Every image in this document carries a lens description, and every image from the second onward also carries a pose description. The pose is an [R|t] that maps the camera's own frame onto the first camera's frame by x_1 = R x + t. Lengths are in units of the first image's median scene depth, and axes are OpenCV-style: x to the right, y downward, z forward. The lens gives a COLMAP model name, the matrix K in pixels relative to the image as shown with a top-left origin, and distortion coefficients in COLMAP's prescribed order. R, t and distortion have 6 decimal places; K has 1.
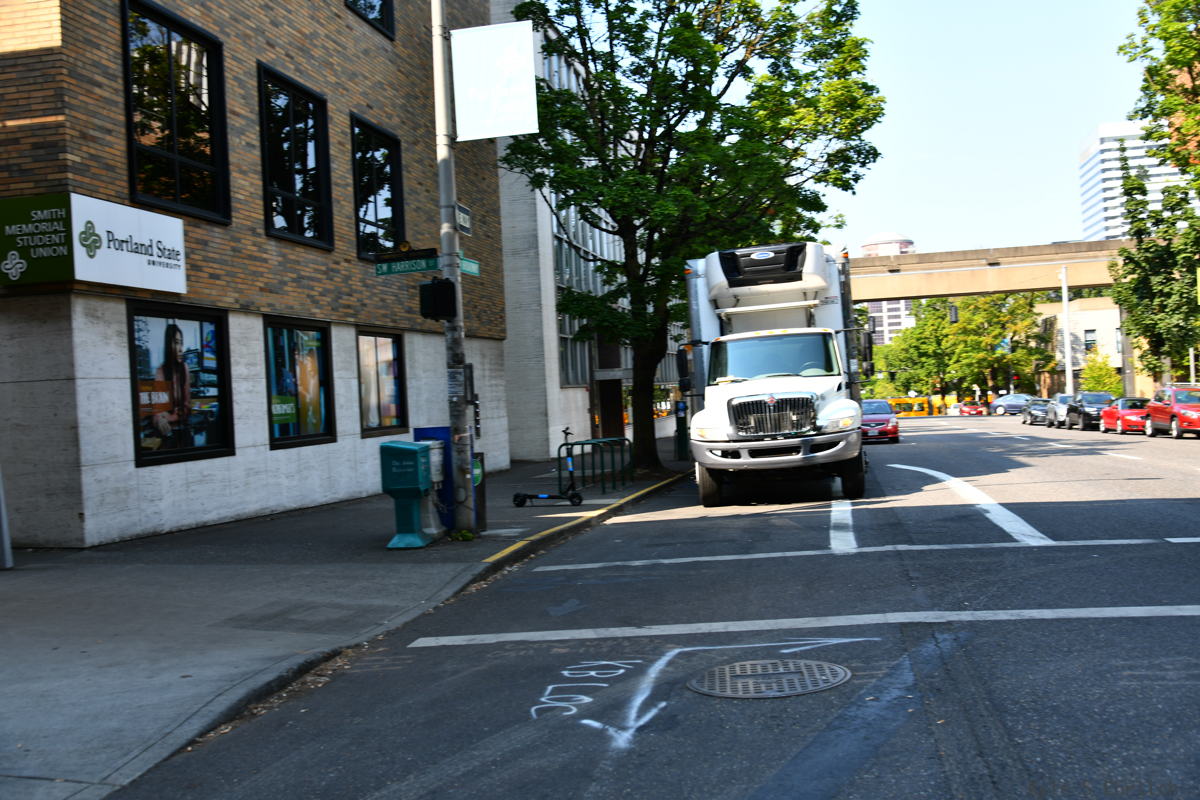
lens RADIAL K [[1205.4, 0, 603.0], [0, 1205.4, 395.0], [0, 0, 1]] dist [-0.033145, 0.000000]
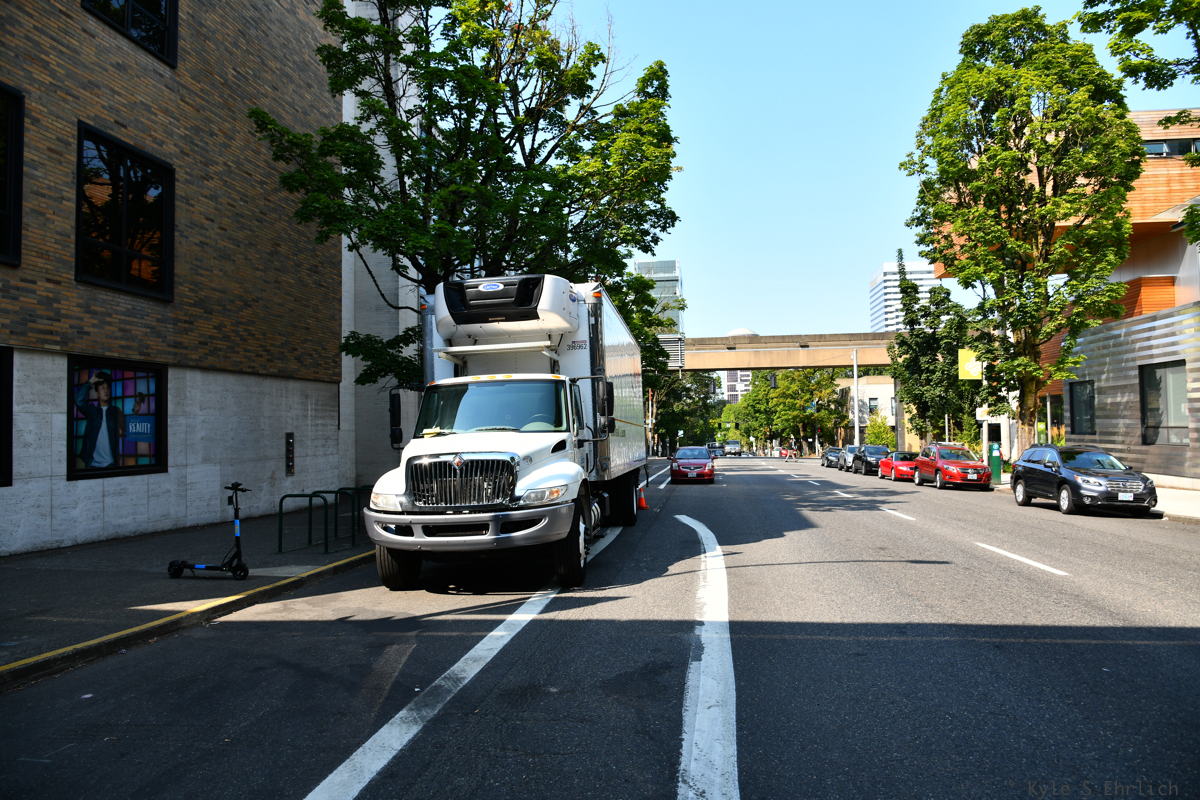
lens RADIAL K [[813.9, 0, 604.3], [0, 813.9, 398.9], [0, 0, 1]] dist [-0.042320, 0.009346]
pose [[0.997193, 0.038840, 0.064015, 0.103265], [-0.036220, 0.998478, -0.041590, -0.009216], [-0.065533, 0.039155, 0.997082, 0.246263]]
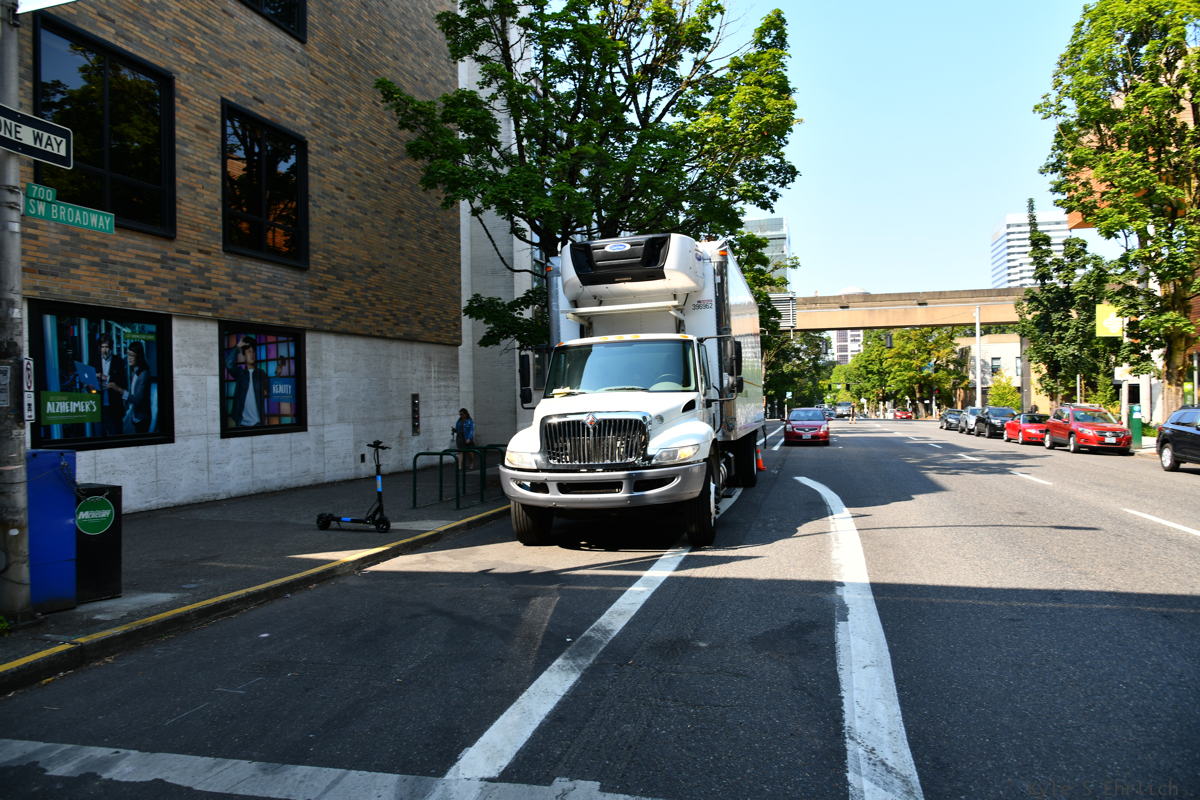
lens RADIAL K [[813.9, 0, 601.3], [0, 813.9, 397.3], [0, 0, 1]] dist [-0.042320, 0.009346]
pose [[0.997212, 0.035267, -0.065757, 0.094089], [-0.034815, 0.999362, 0.008010, -0.008053], [0.065998, -0.005698, 0.997804, 0.245834]]
